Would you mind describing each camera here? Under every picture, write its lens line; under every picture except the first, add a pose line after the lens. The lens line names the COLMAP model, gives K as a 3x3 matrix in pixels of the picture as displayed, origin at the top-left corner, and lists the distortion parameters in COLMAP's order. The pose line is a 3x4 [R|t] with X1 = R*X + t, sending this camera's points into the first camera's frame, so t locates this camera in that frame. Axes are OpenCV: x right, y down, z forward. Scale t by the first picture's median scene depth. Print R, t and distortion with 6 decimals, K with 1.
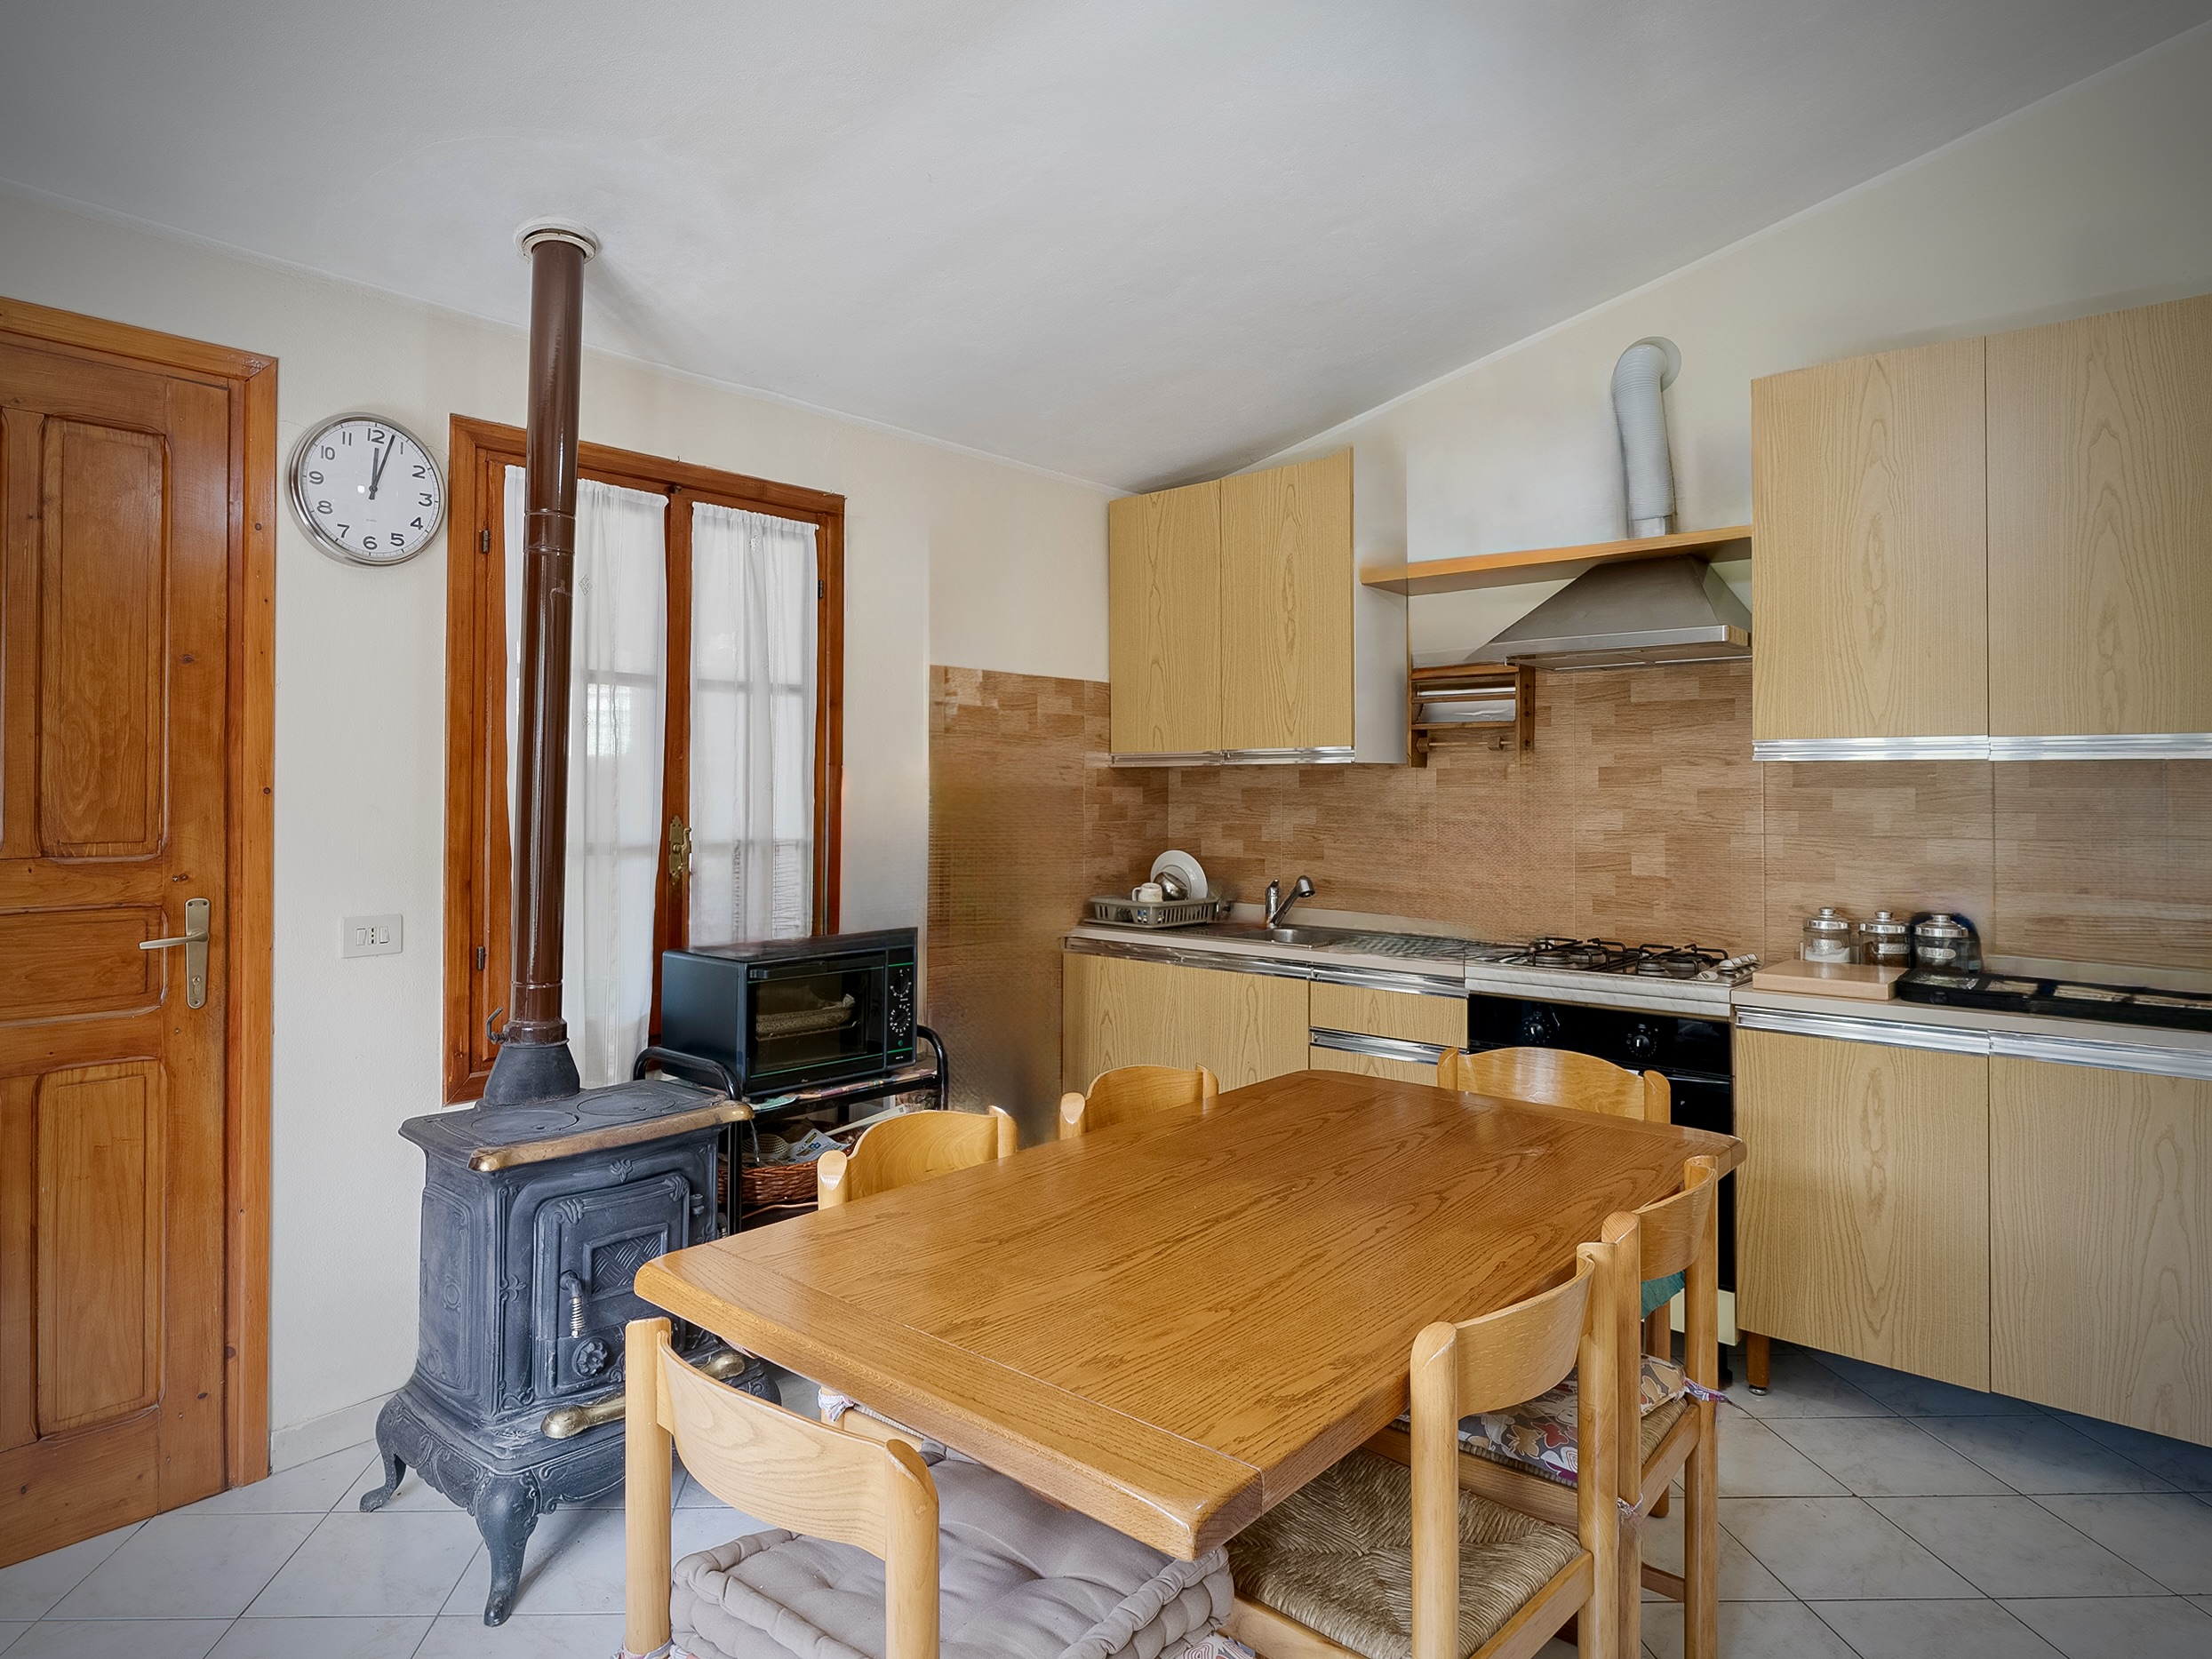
lens RADIAL K [[1243.1, 0, 1097.5], [0, 1243.1, 821.7], [0, 0, 1]] dist [0.001017, -0.000009]
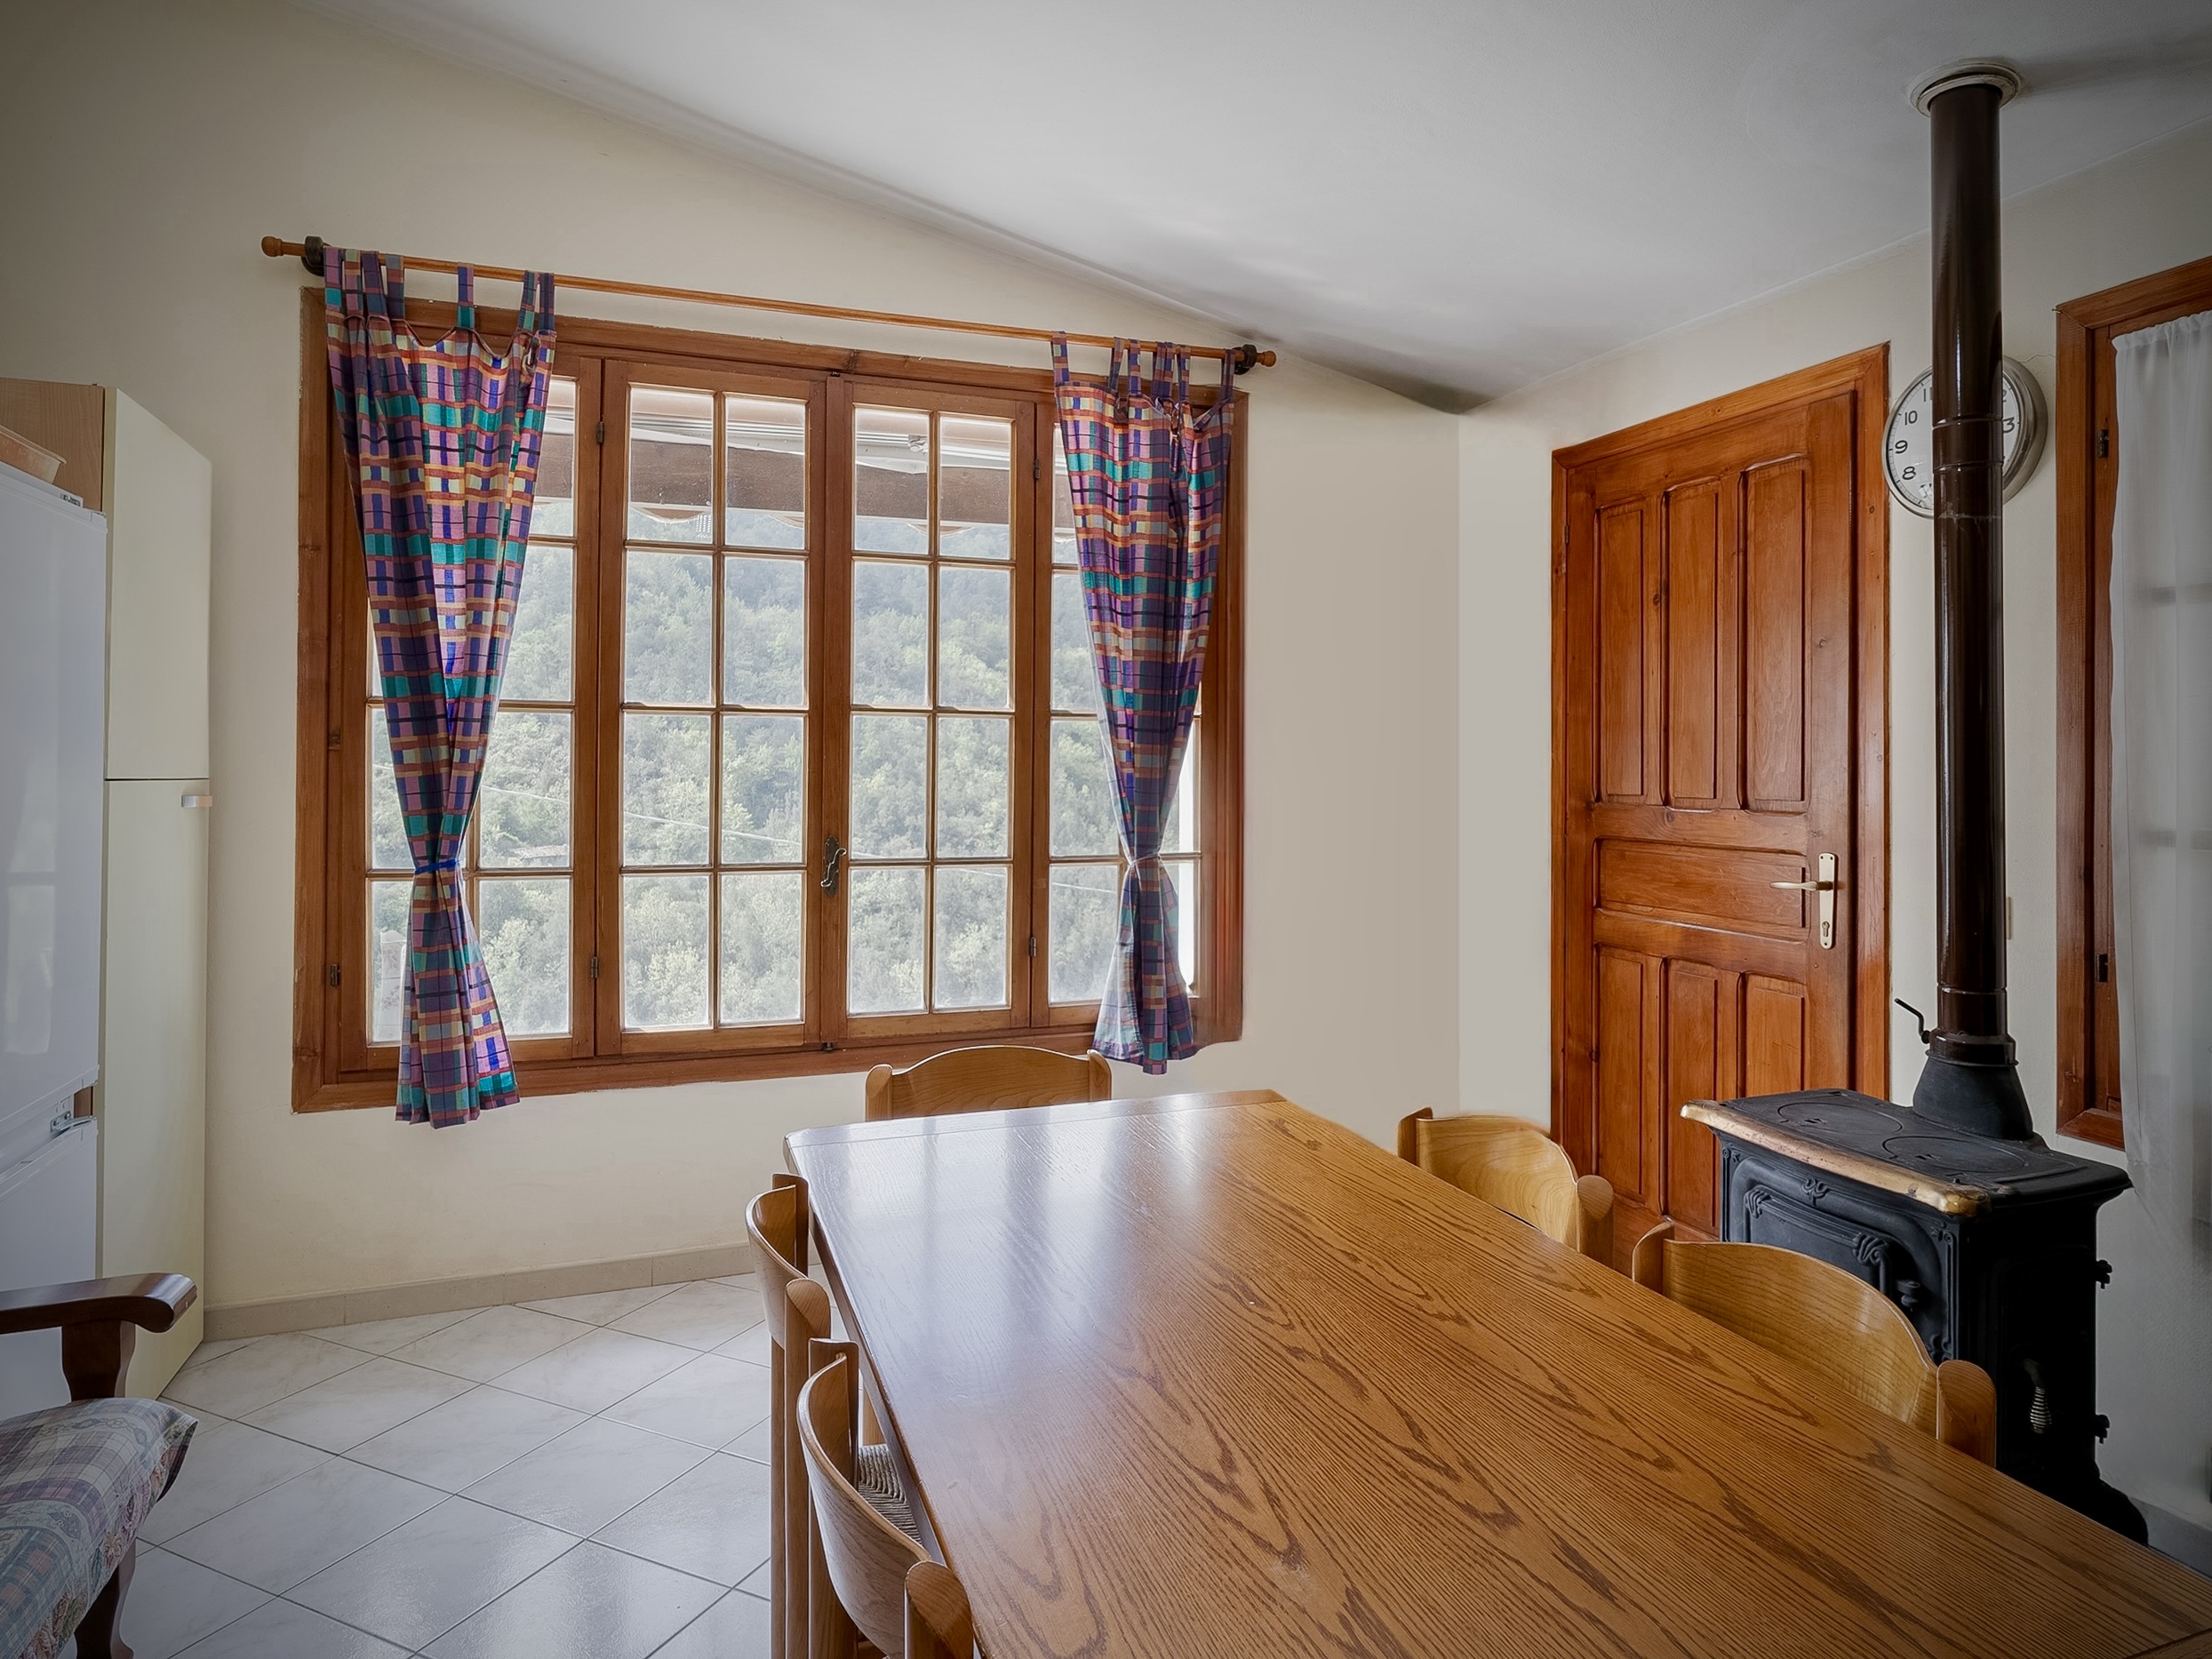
lens RADIAL K [[1243.1, 0, 1097.5], [0, 1243.1, 821.7], [0, 0, 1]] dist [0.001017, -0.000009]
pose [[-0.481683, 0.045291, -0.875174, 0.816124], [-0.004093, 0.998536, 0.053927, -0.035800], [0.876336, 0.029558, -0.480793, 1.218566]]
